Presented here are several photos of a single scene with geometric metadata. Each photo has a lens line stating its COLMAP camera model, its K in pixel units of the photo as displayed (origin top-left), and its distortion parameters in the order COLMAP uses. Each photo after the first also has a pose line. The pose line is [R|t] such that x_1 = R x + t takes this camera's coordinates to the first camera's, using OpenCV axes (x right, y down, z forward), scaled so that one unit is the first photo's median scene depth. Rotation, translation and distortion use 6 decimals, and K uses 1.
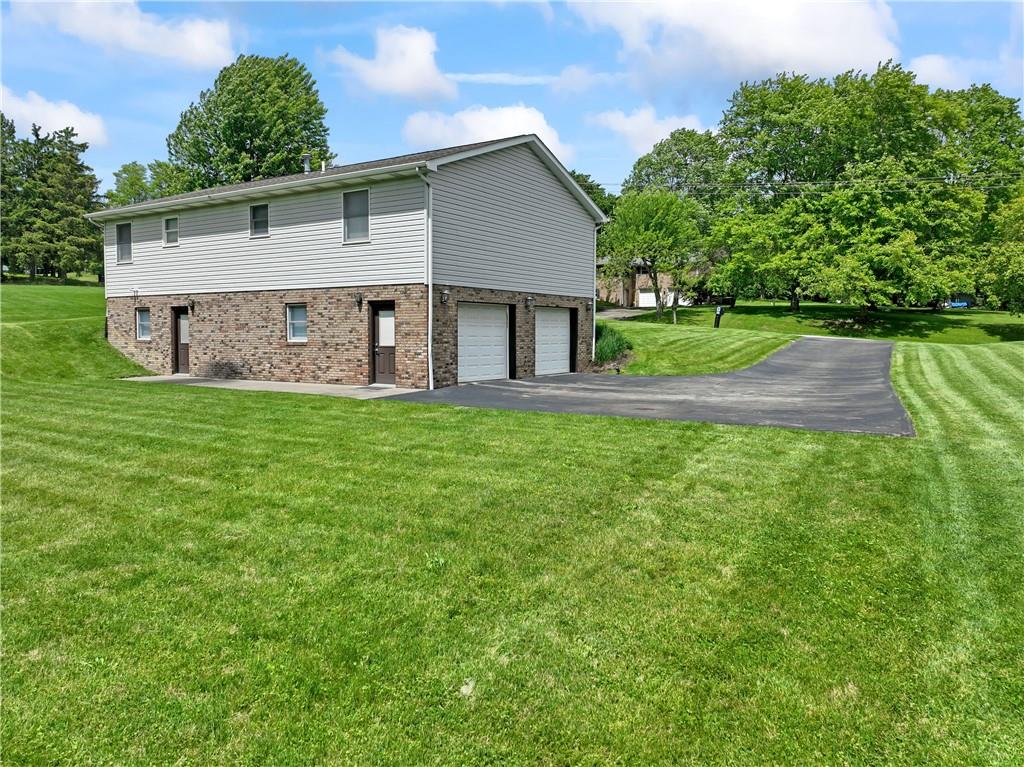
lens RADIAL K [[715.4, 0, 508.0], [0, 715.4, 384.9], [0, 0, 1]] dist [0.001231, 0.002988]
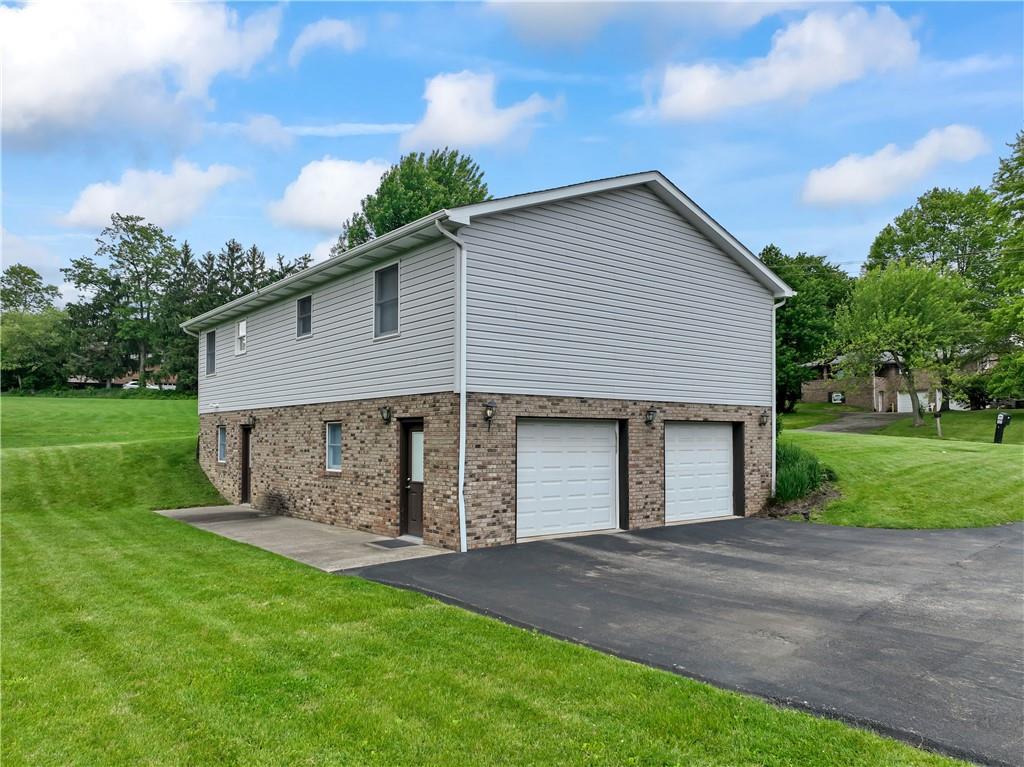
lens RADIAL K [[732.9, 0, 511.3], [0, 732.9, 438.7], [0, 0, 1]] dist [0.003933, 0.001425]
pose [[0.948872, -0.001519, -0.315657, 0.124027], [-0.022120, 0.997210, -0.071290, -0.041921], [0.314885, 0.074628, 0.946191, 0.308809]]
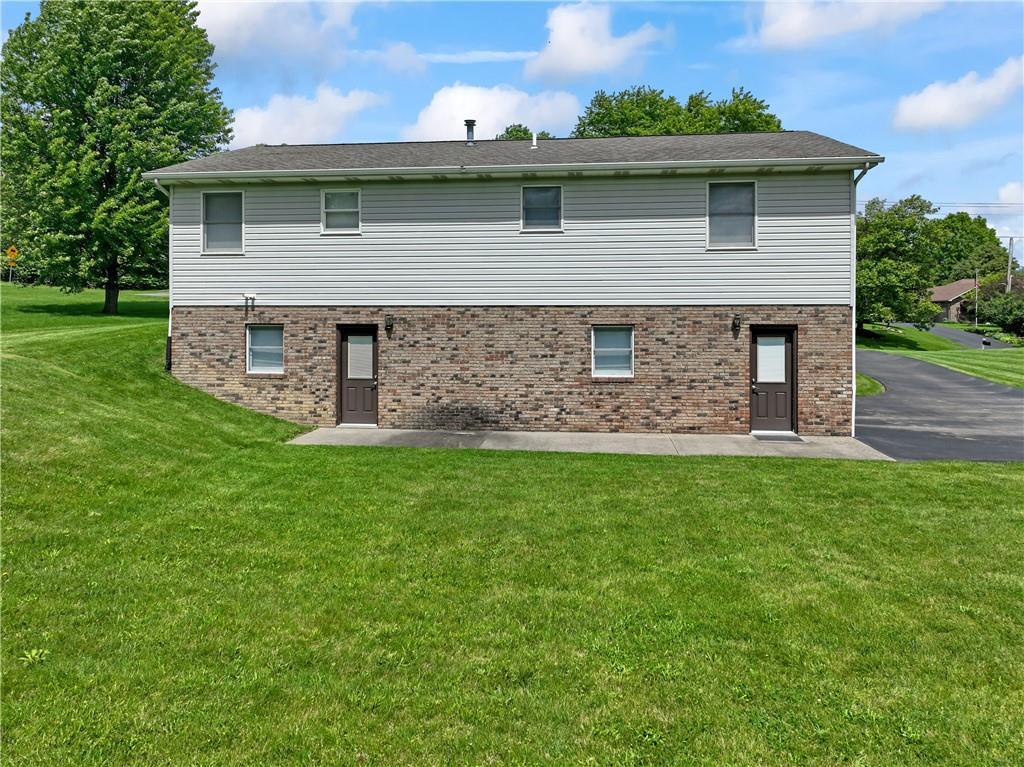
lens RADIAL K [[685.3, 0, 651.3], [0, 685.3, 381.0], [0, 0, 1]] dist [0.004844, 0.000686]
pose [[0.899130, -0.005871, 0.437643, -0.543561], [0.026214, 0.998837, -0.040458, -0.025819], [-0.436897, 0.047850, 0.898238, 0.338355]]
